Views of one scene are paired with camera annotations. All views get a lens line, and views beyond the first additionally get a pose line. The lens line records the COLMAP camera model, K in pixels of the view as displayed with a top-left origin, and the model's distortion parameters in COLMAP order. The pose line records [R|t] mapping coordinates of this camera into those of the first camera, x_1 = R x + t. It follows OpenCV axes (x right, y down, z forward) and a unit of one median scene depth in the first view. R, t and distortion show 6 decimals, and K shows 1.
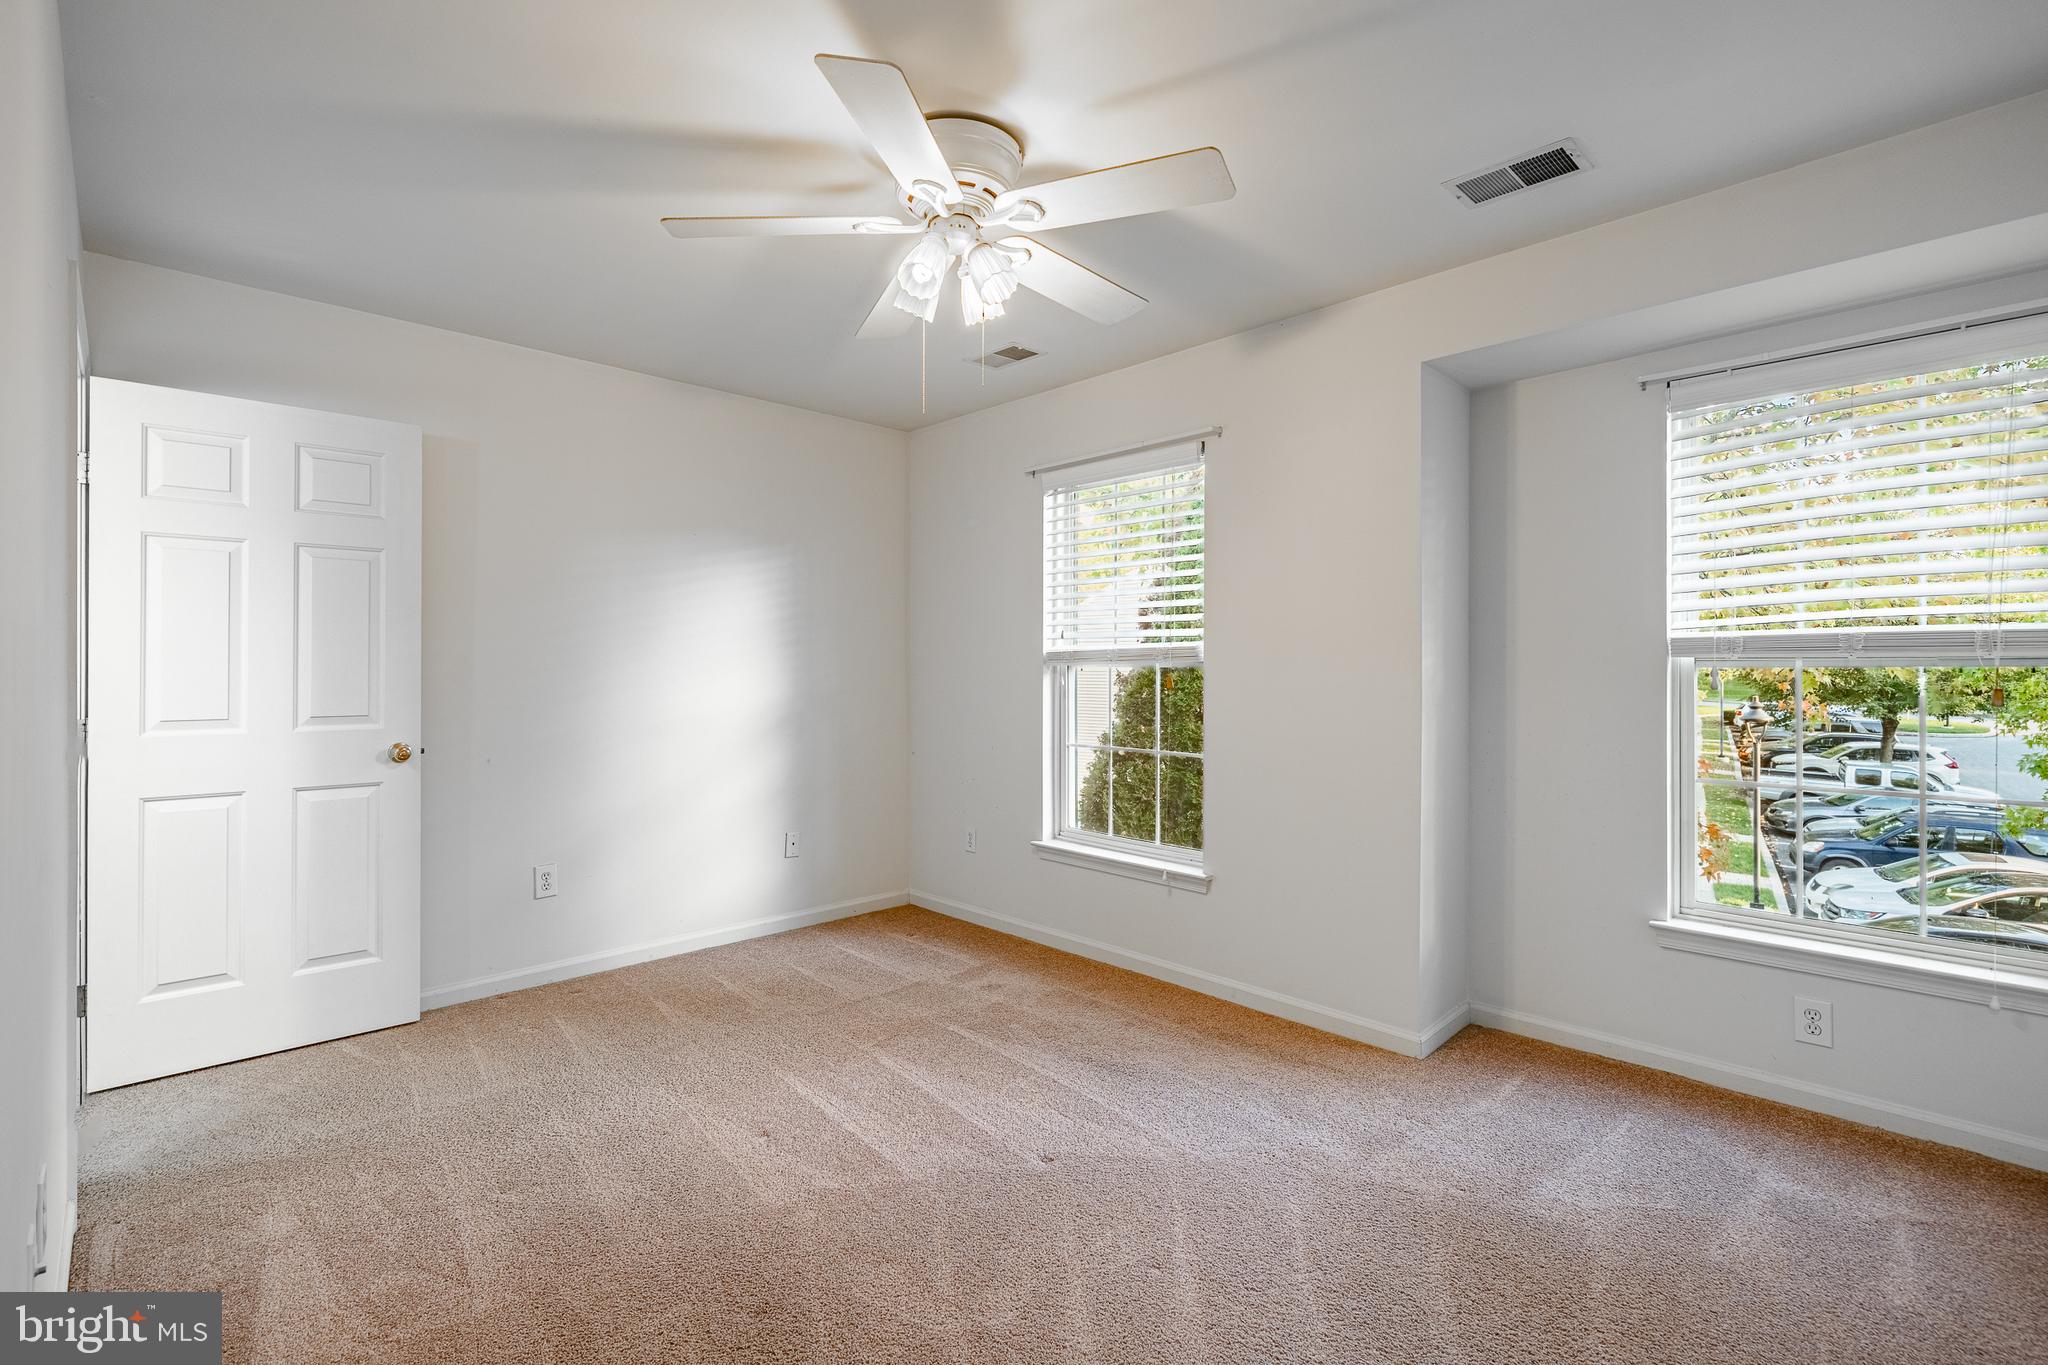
lens RADIAL K [[930.0, 0, 1024.0], [0, 930.0, 682.5], [0, 0, 1]] dist [0.000228, -0.000057]
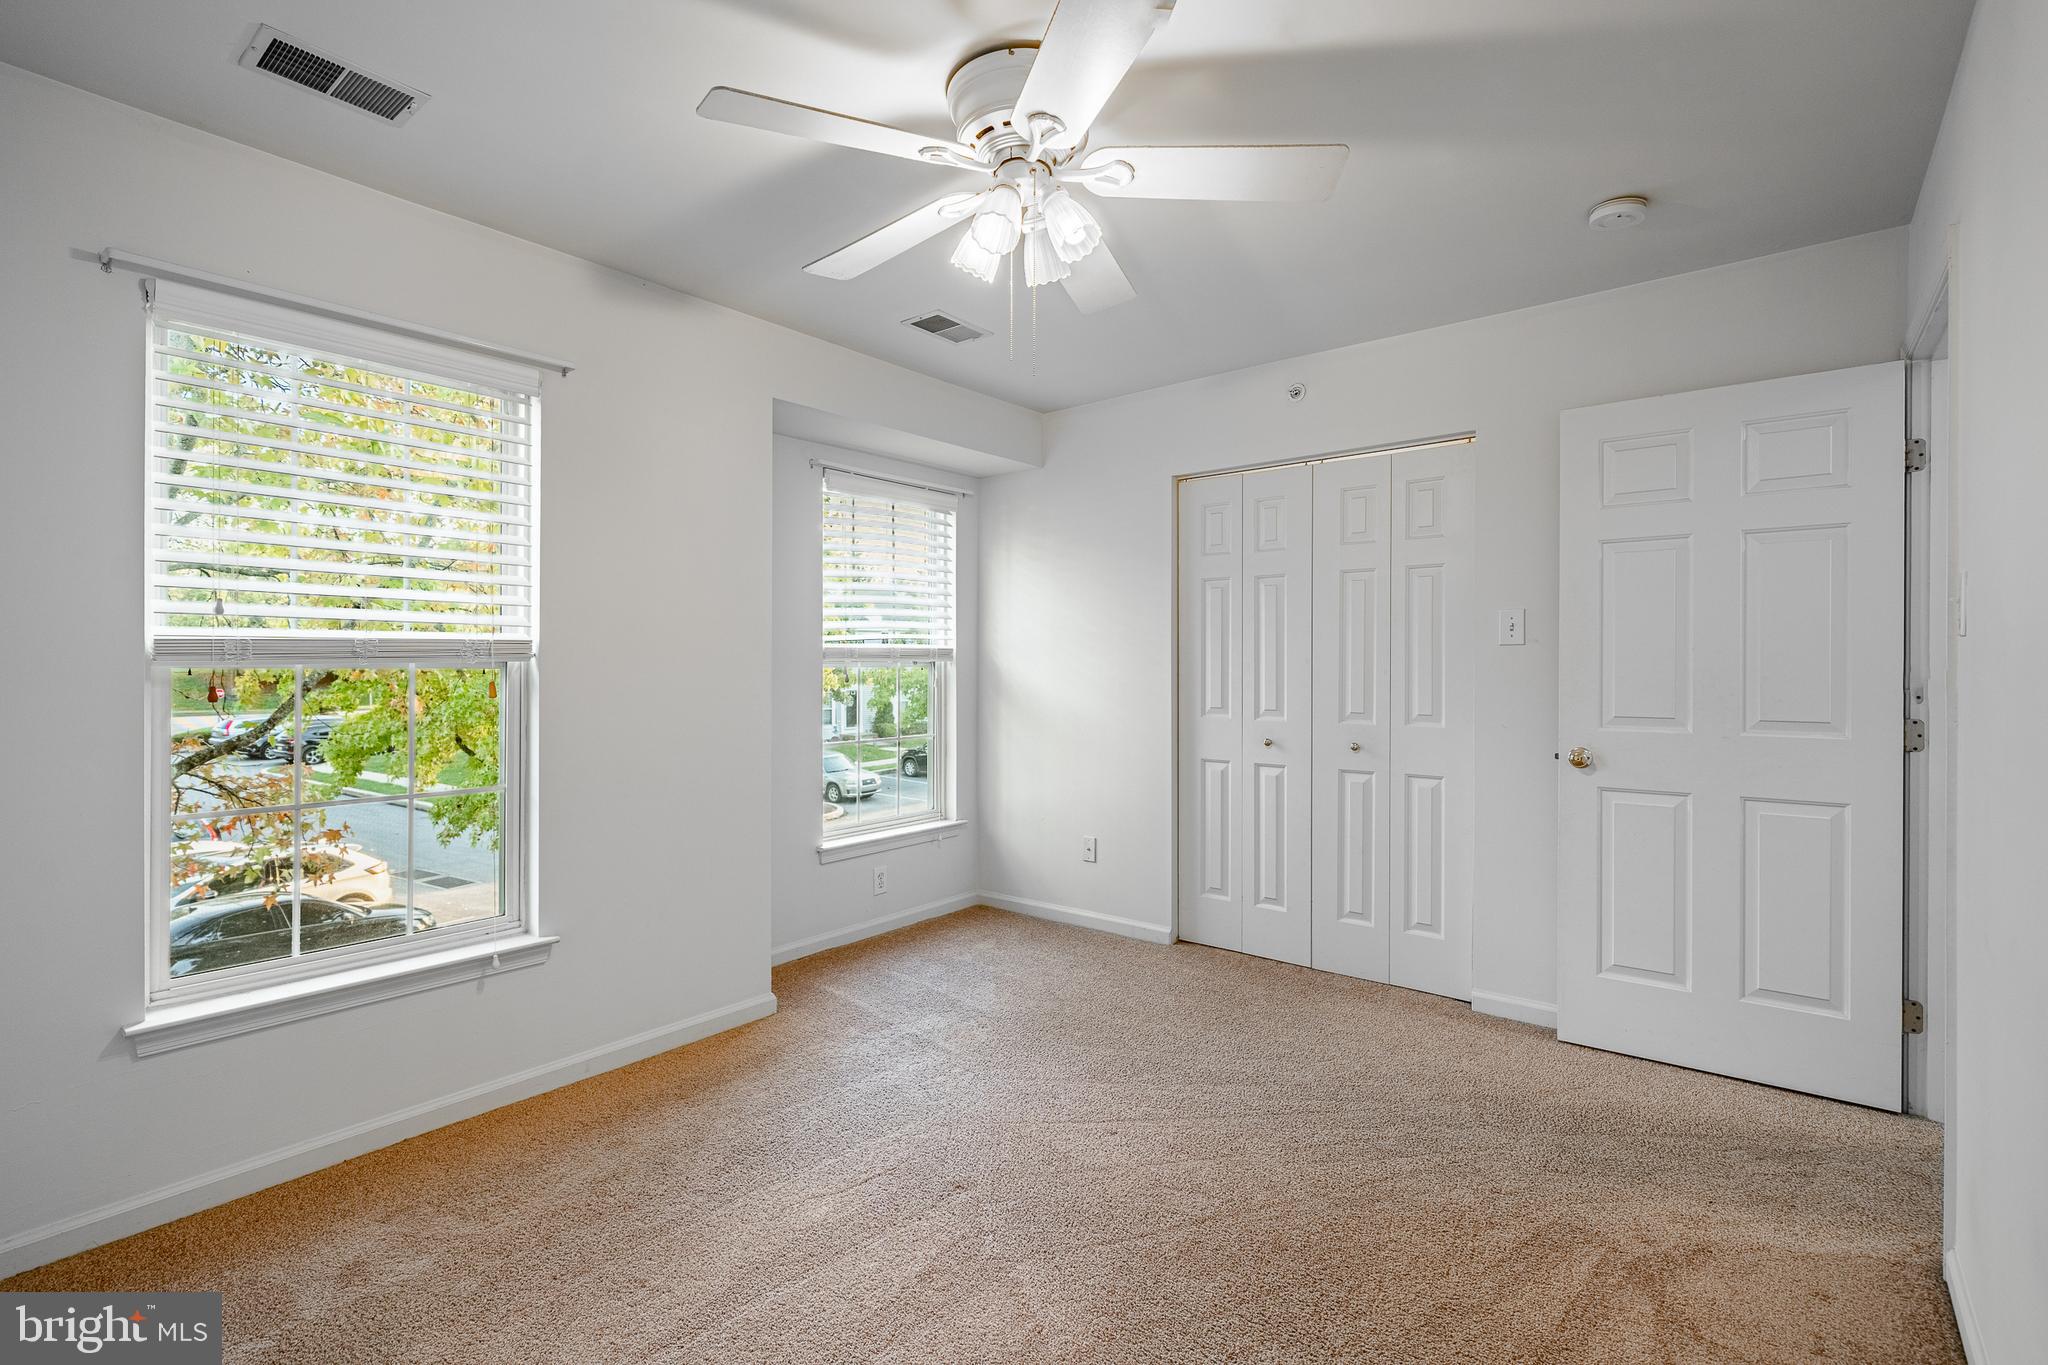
lens RADIAL K [[930.0, 0, 1024.0], [0, 930.0, 682.5], [0, 0, 1]] dist [0.000228, -0.000057]
pose [[-0.120388, -0.019209, 0.992541, -0.704904], [0.020050, 0.999562, 0.021777, -0.014908], [-0.992524, 0.022522, -0.119950, 0.803432]]
